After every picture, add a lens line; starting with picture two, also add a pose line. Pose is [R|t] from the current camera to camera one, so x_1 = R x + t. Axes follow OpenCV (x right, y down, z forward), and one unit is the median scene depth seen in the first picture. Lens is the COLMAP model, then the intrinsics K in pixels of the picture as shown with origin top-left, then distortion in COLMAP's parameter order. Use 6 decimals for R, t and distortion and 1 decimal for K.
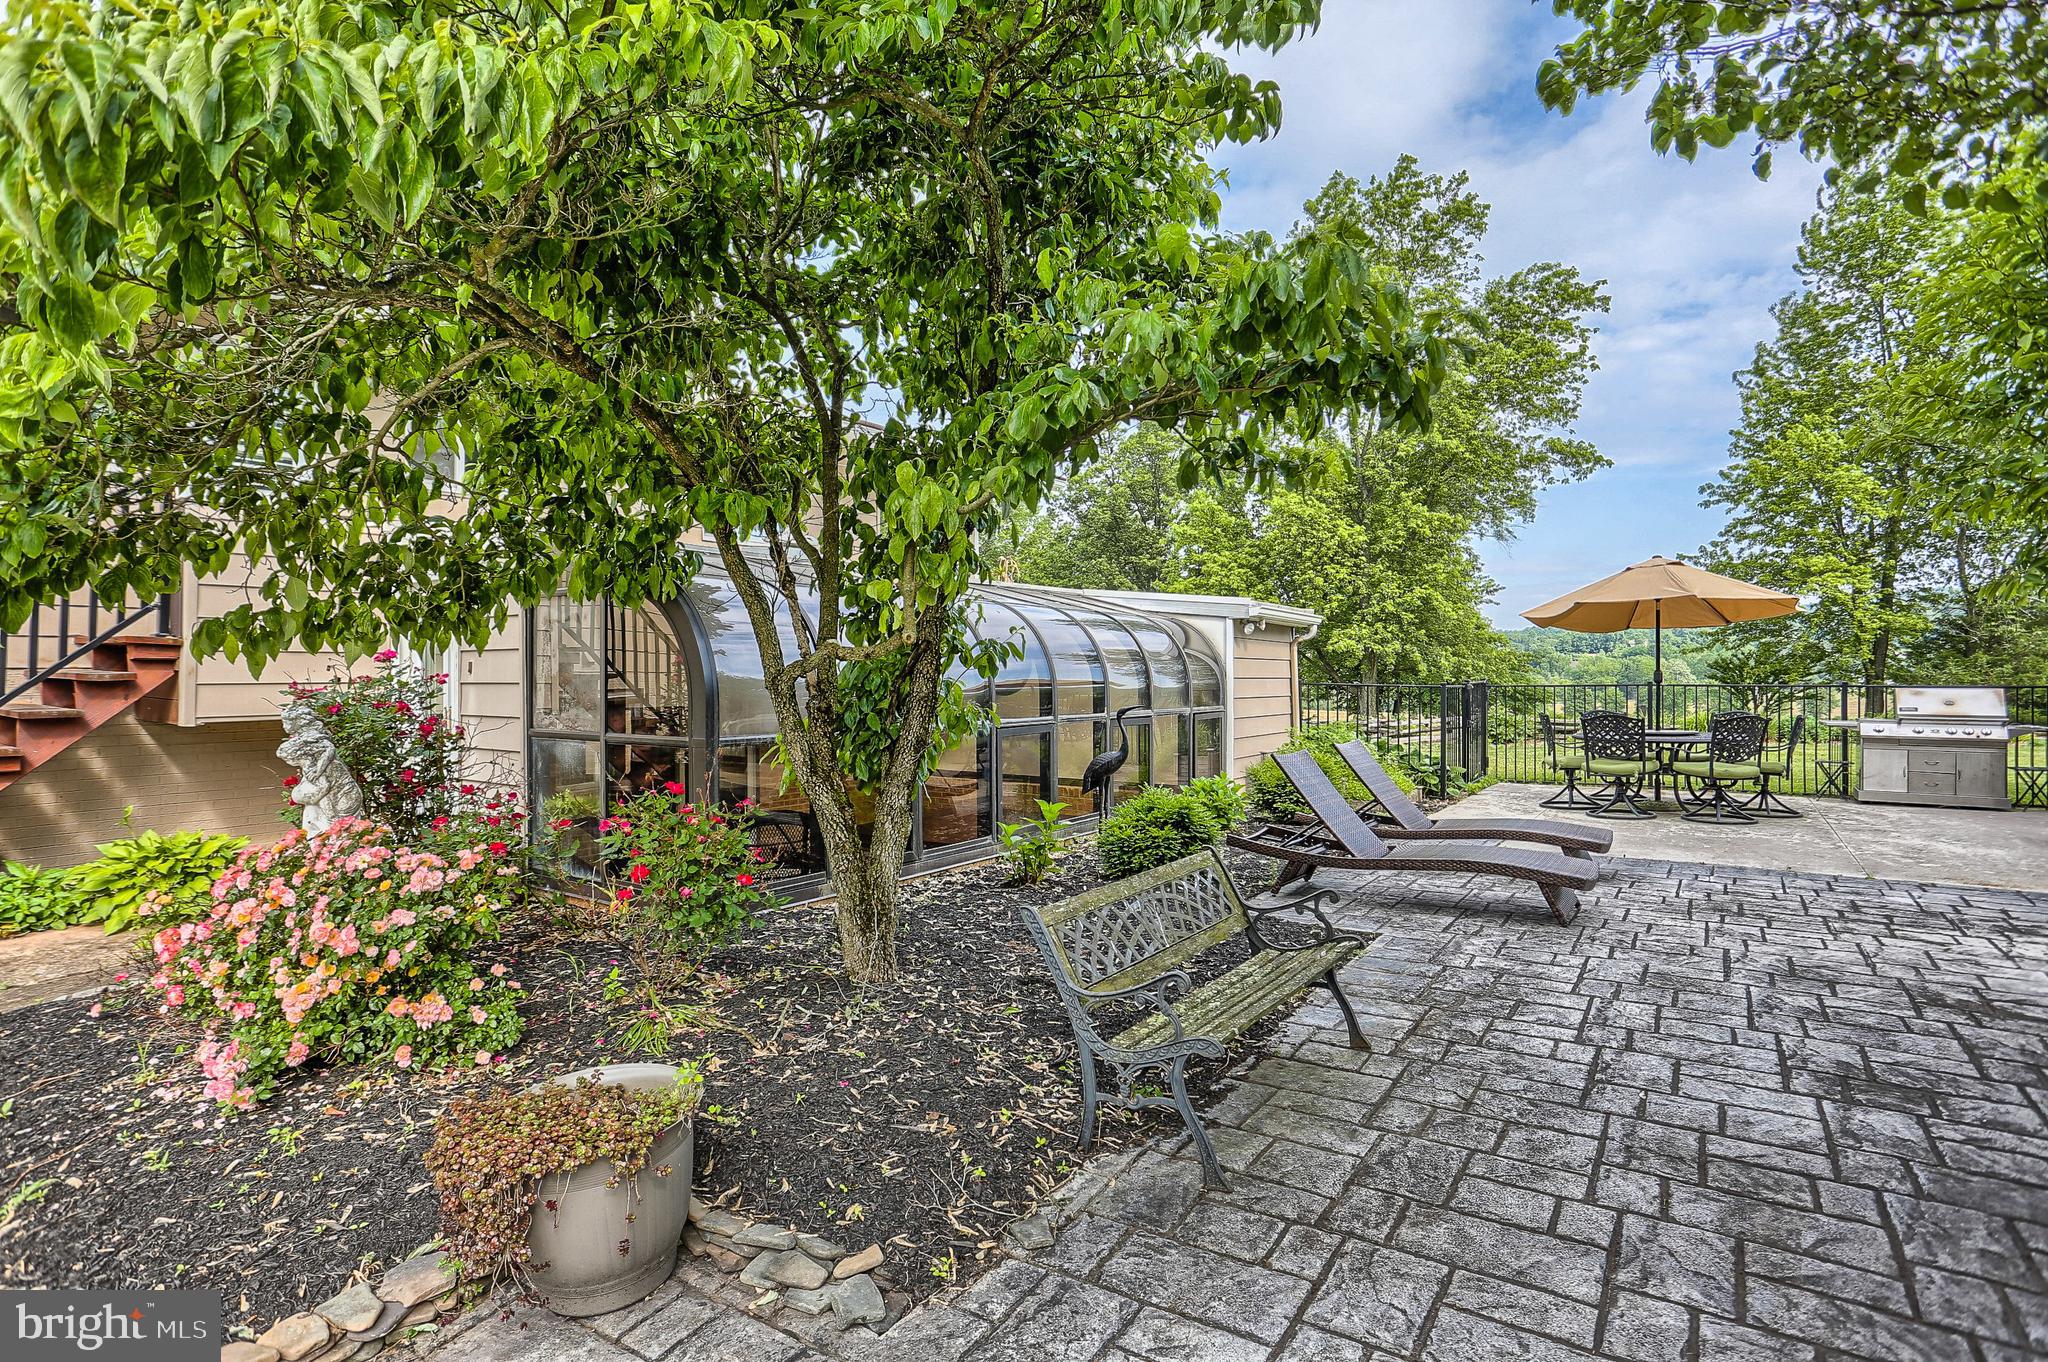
lens RADIAL K [[1061.7, 0, 1037.3], [0, 1061.7, 675.4], [0, 0, 1]] dist [-0.046189, 0.018650]
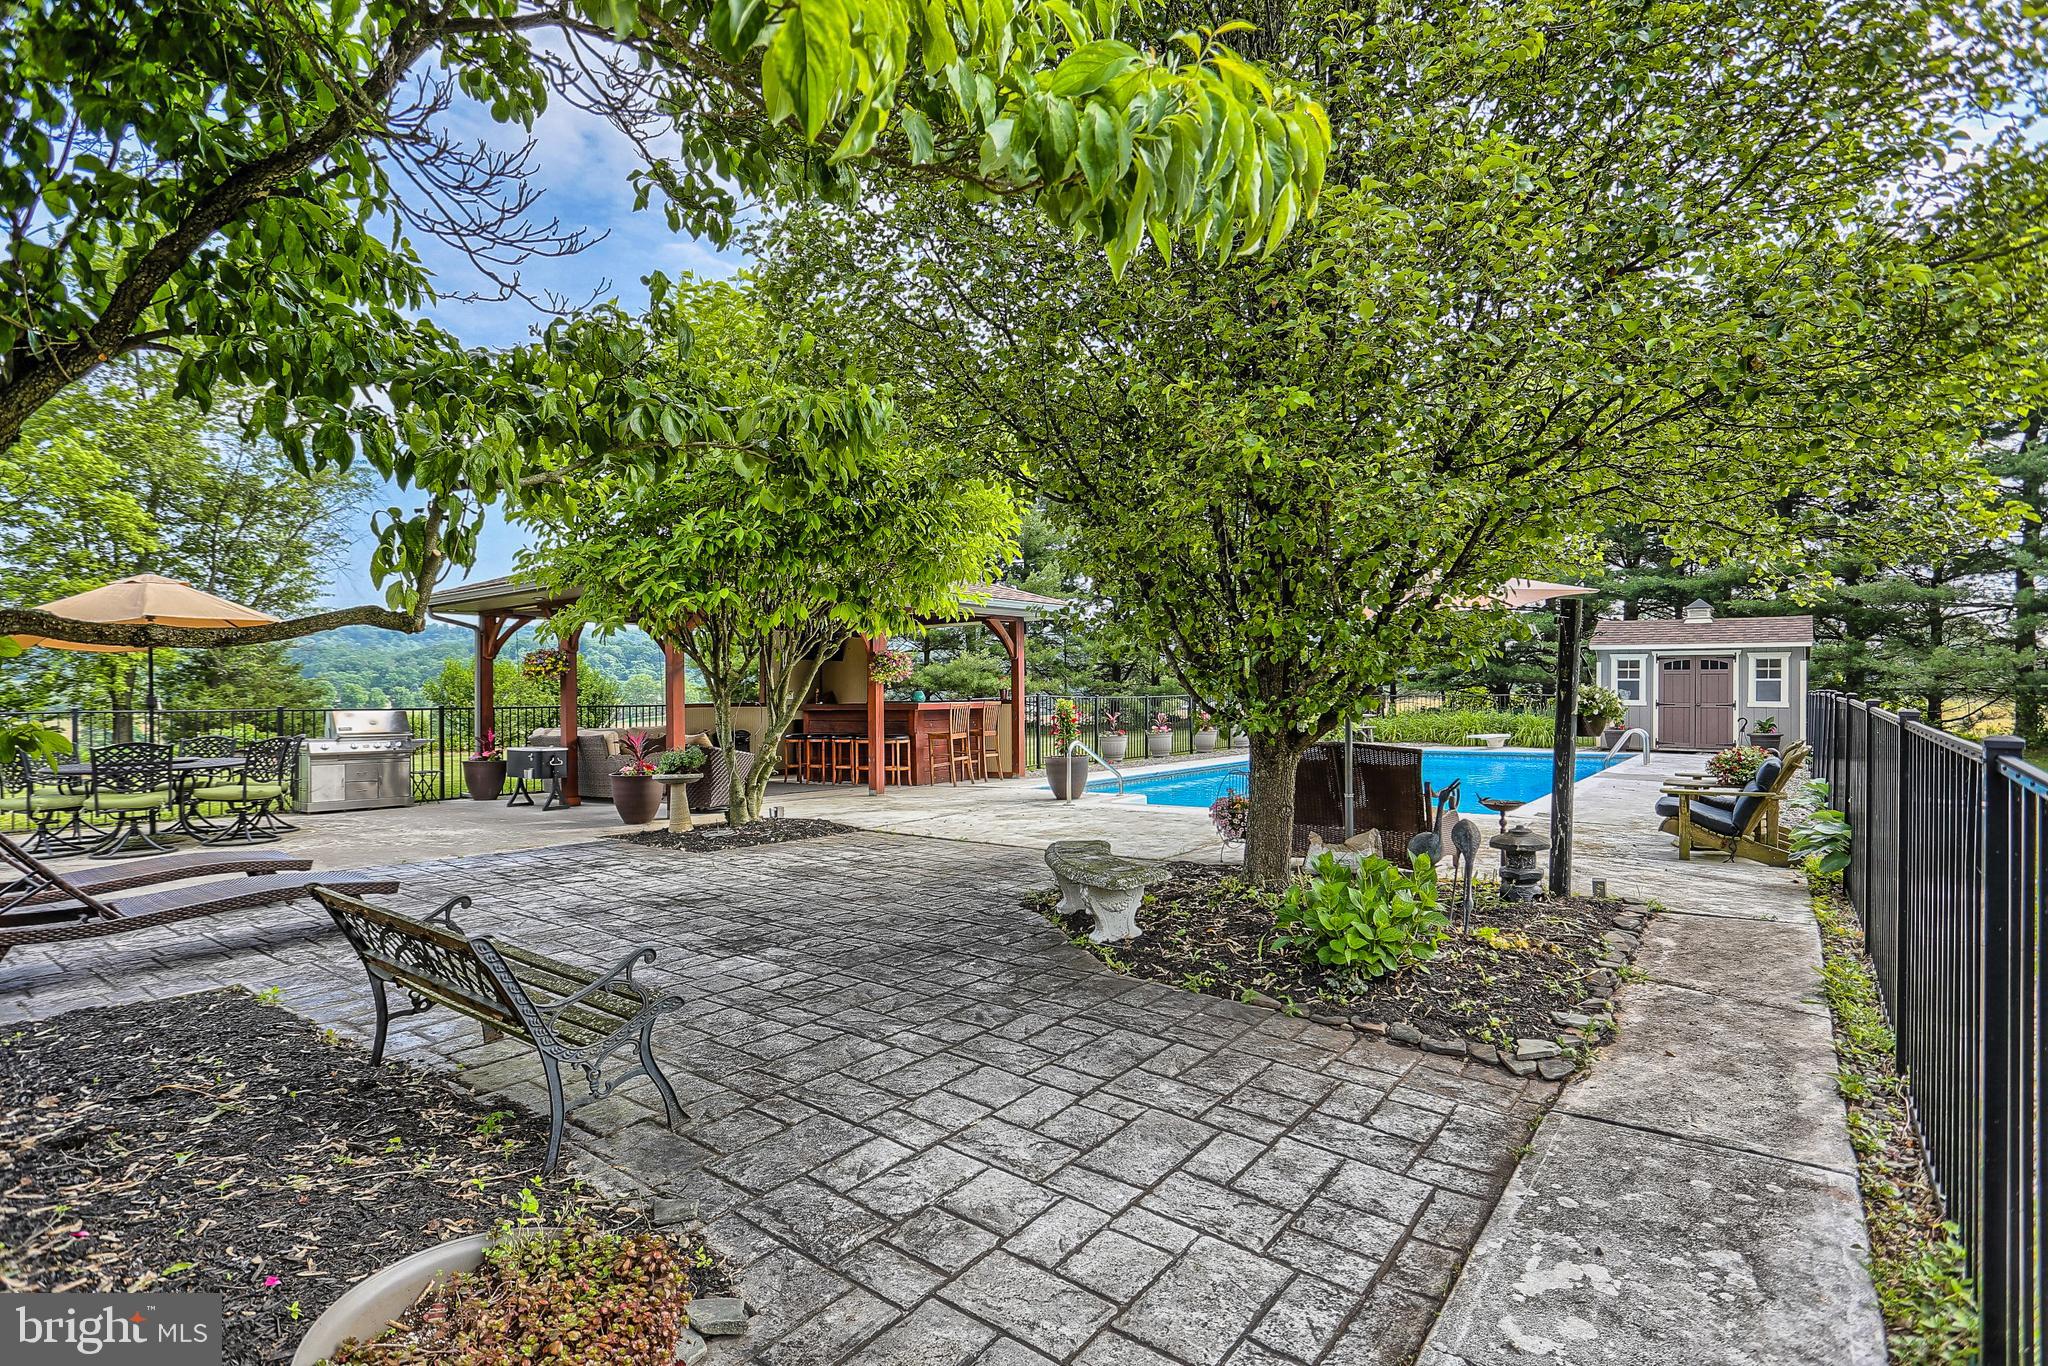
lens RADIAL K [[1061.7, 0, 1036.2], [0, 1061.7, 688.9], [0, 0, 1]] dist [-0.046189, 0.018650]
pose [[0.021912, 0.012519, 0.999682, -0.820218], [0.009515, 0.999874, -0.012730, 0.025093], [-0.999715, 0.009791, 0.021790, 0.486720]]
